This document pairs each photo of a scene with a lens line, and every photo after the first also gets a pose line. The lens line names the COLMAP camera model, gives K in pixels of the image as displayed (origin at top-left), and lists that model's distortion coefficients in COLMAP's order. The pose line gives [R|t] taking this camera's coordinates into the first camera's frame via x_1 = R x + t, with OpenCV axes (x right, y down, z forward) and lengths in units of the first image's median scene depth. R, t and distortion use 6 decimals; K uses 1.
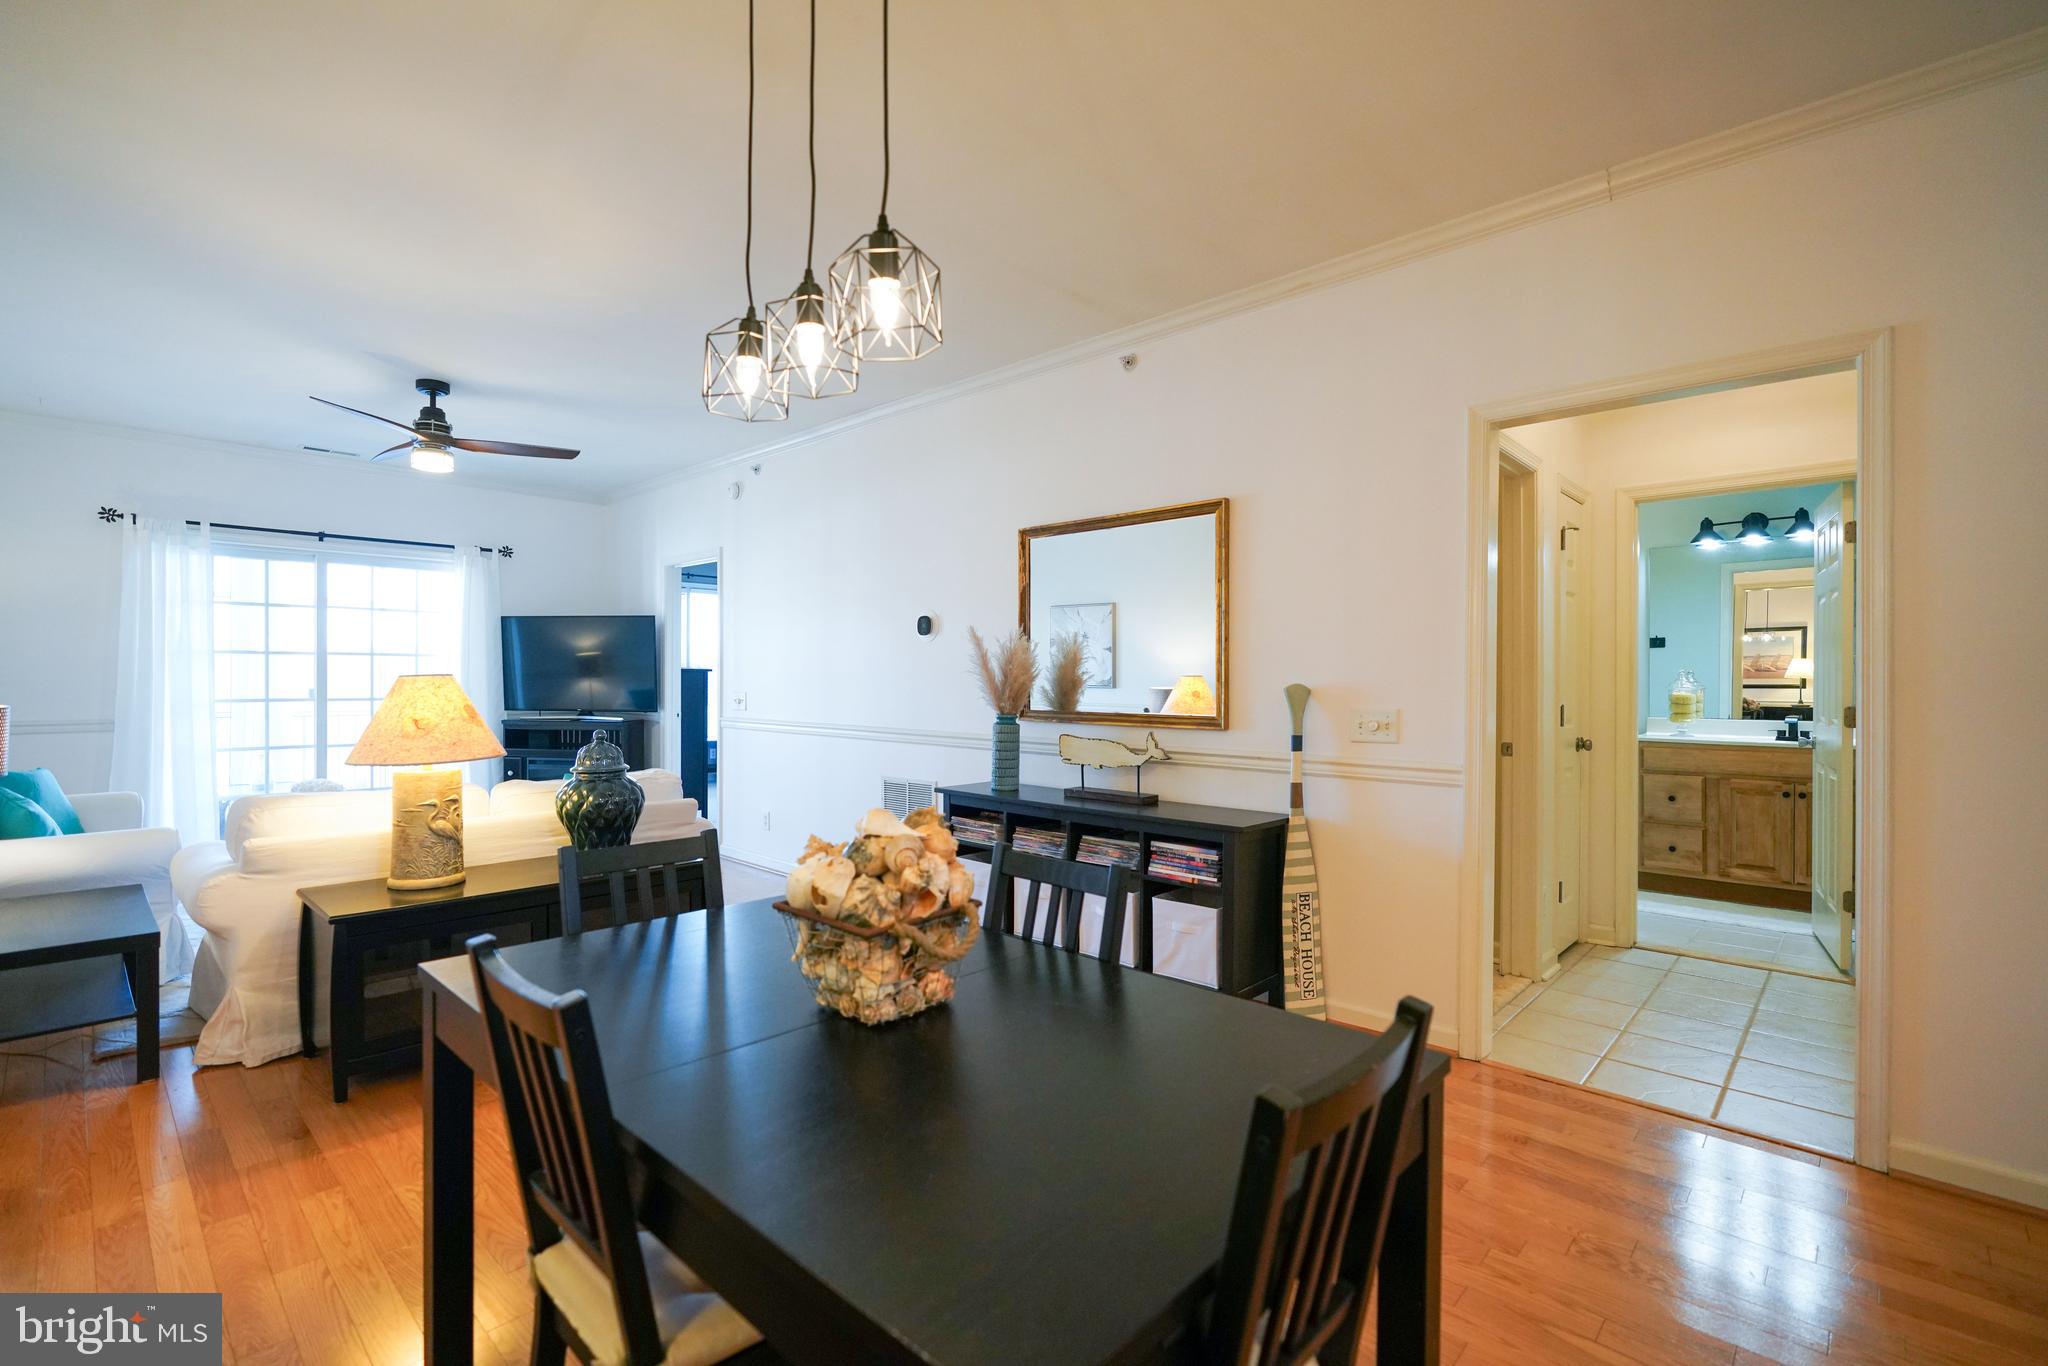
lens RADIAL K [[924.4, 0, 1013.8], [0, 924.4, 683.1], [0, 0, 1]] dist [-0.007464, 0.002288]
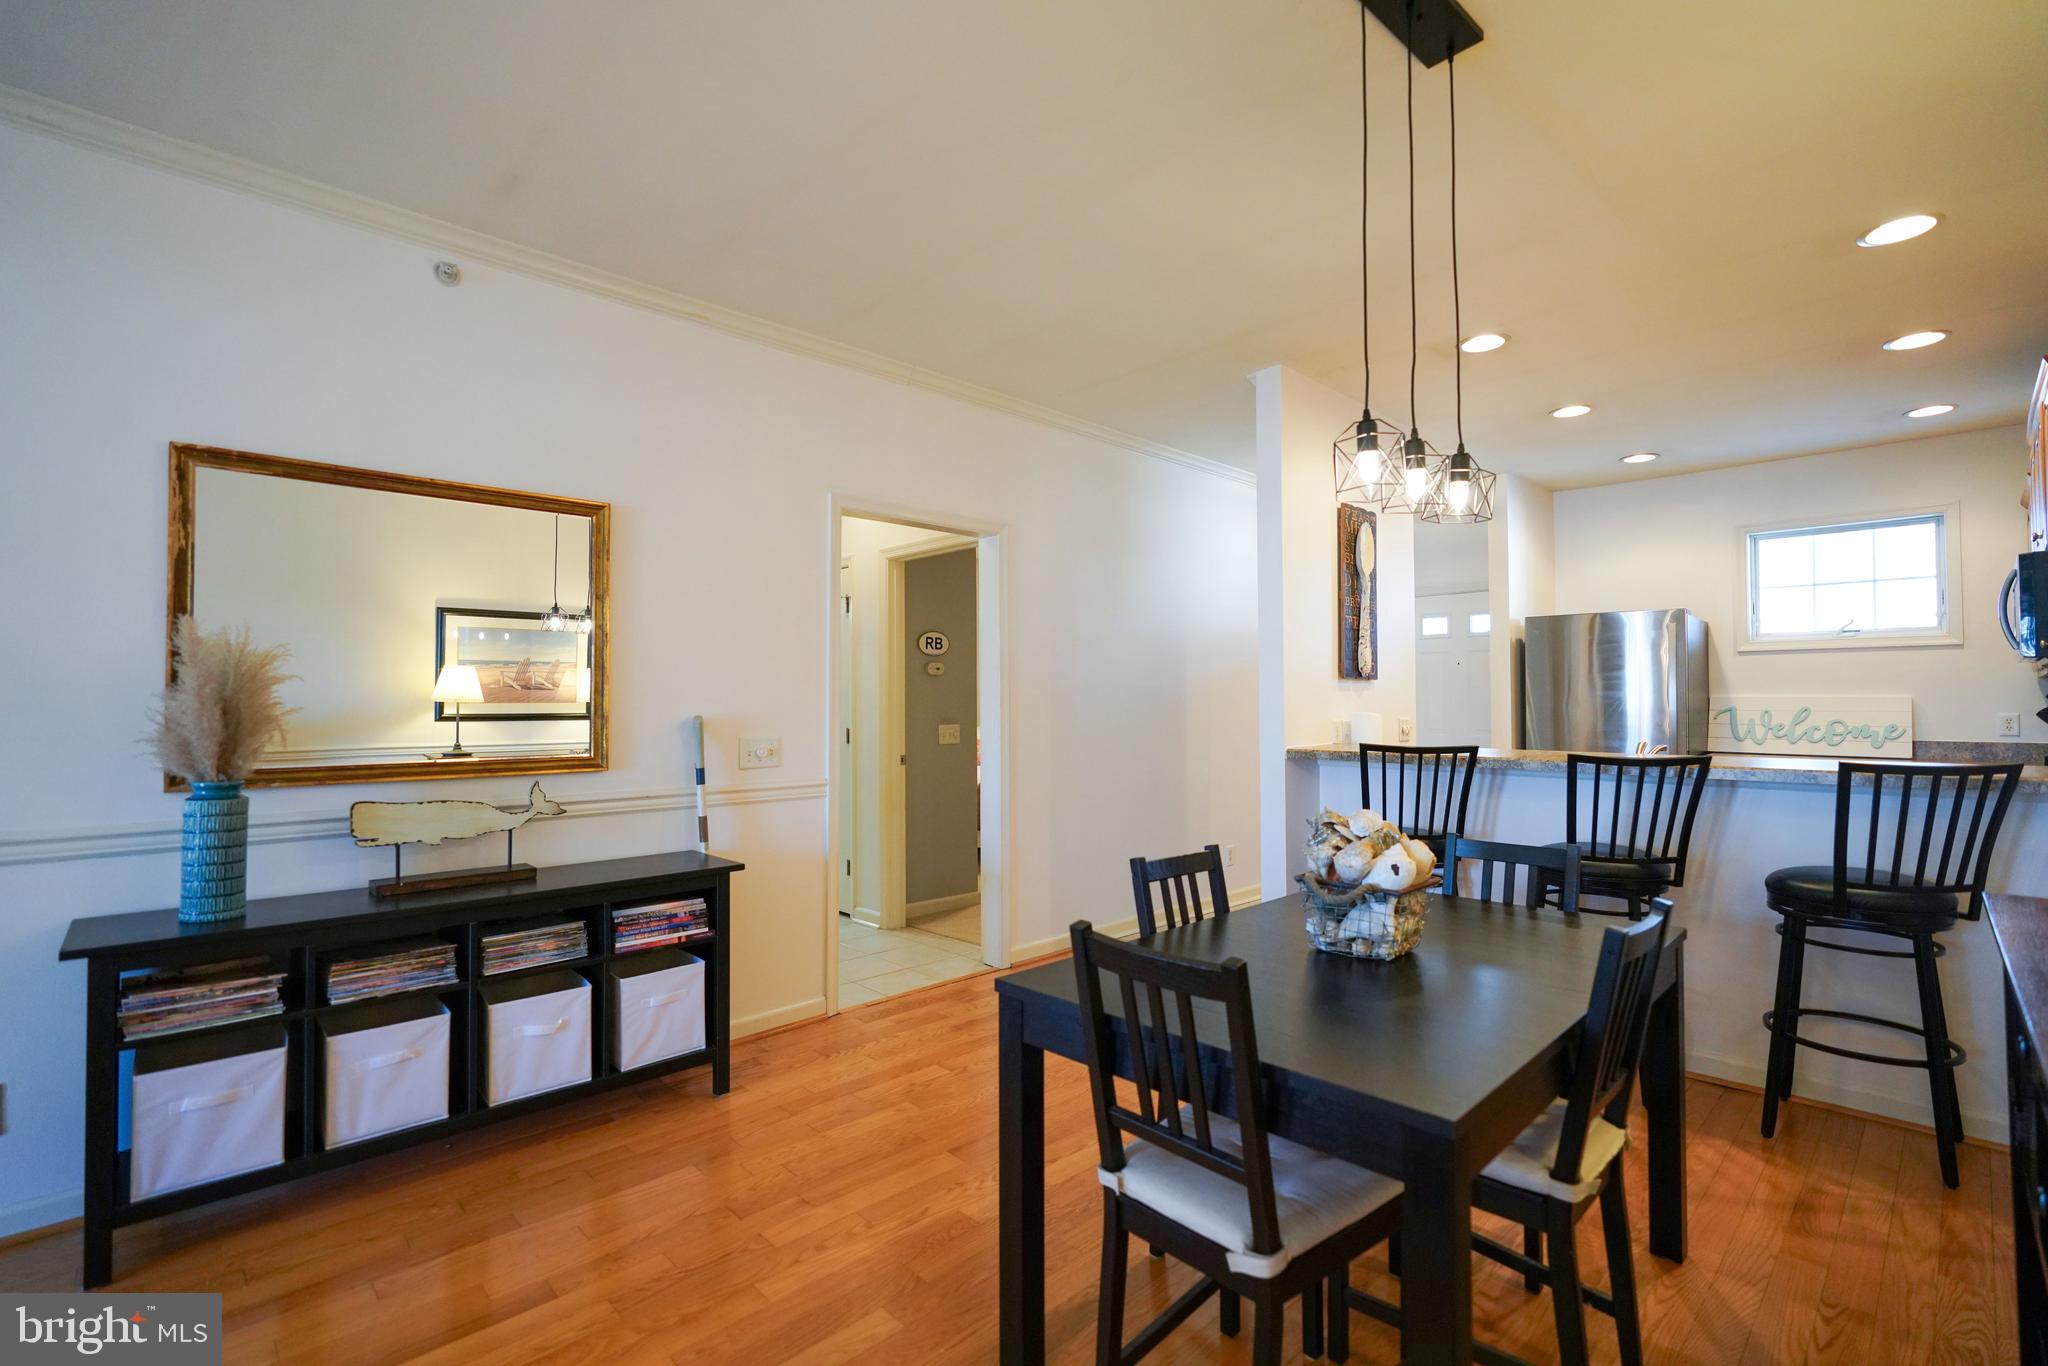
lens RADIAL K [[924.4, 0, 1001.8], [0, 924.4, 687.1], [0, 0, 1]] dist [-0.007464, 0.002288]
pose [[0.051071, 0.014703, 0.998587, -0.520330], [0.009110, 0.999843, -0.015188, -0.009361], [-0.998653, 0.009872, 0.050929, 0.493471]]
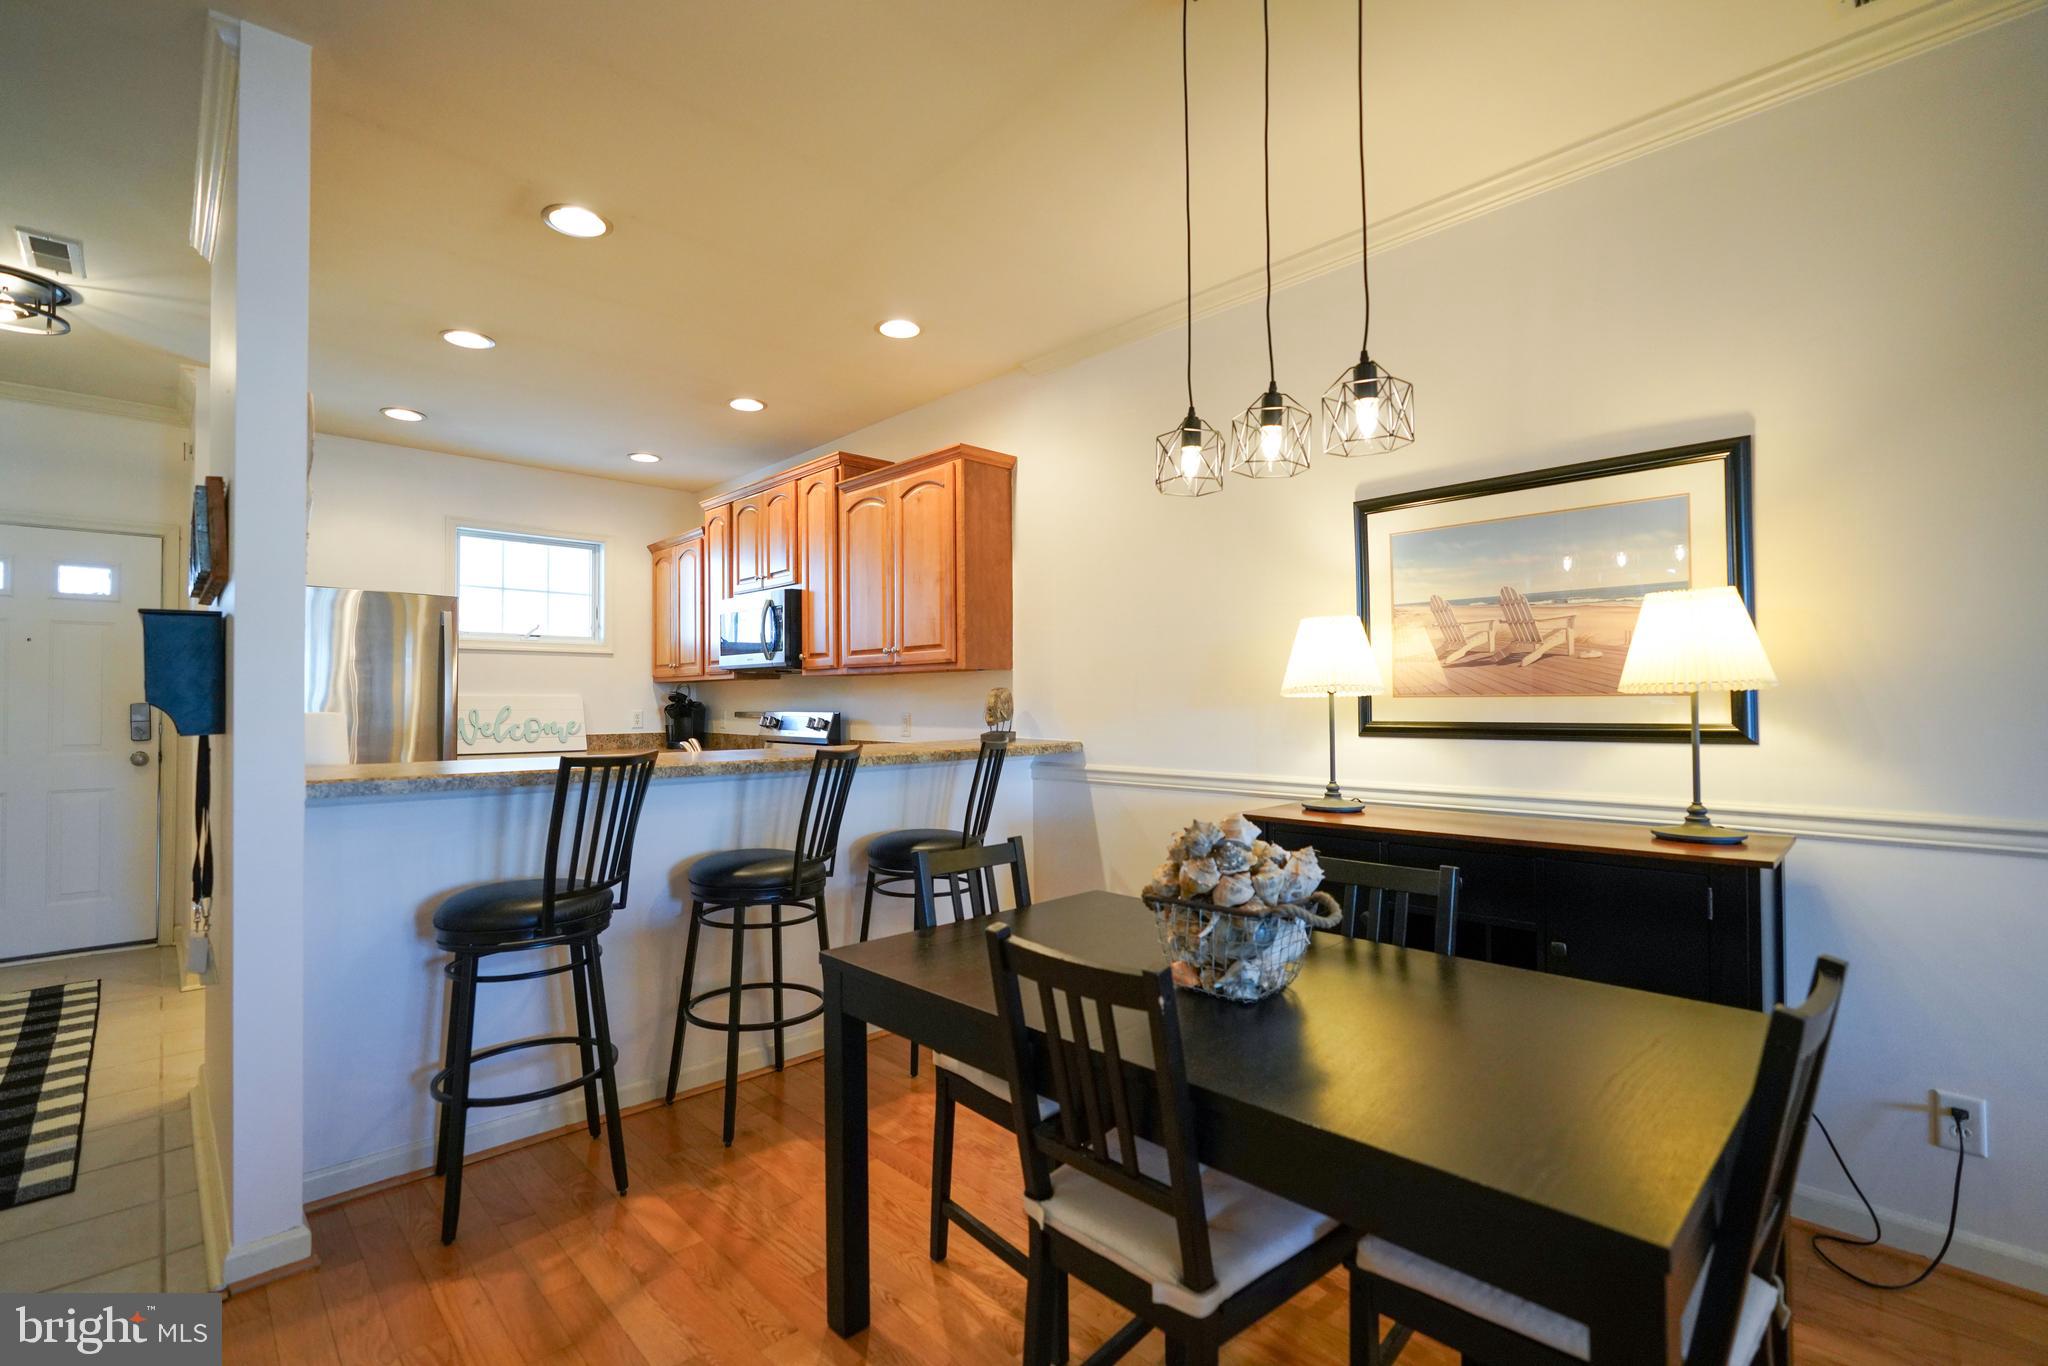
lens RADIAL K [[924.4, 0, 1021.7], [0, 924.4, 683.5], [0, 0, 1]] dist [-0.007464, 0.002288]
pose [[-0.998584, 0.002163, 0.053159, 0.013070], [0.001377, 0.999889, -0.014808, -0.002951], [-0.053185, -0.014714, -0.998476, 0.717845]]
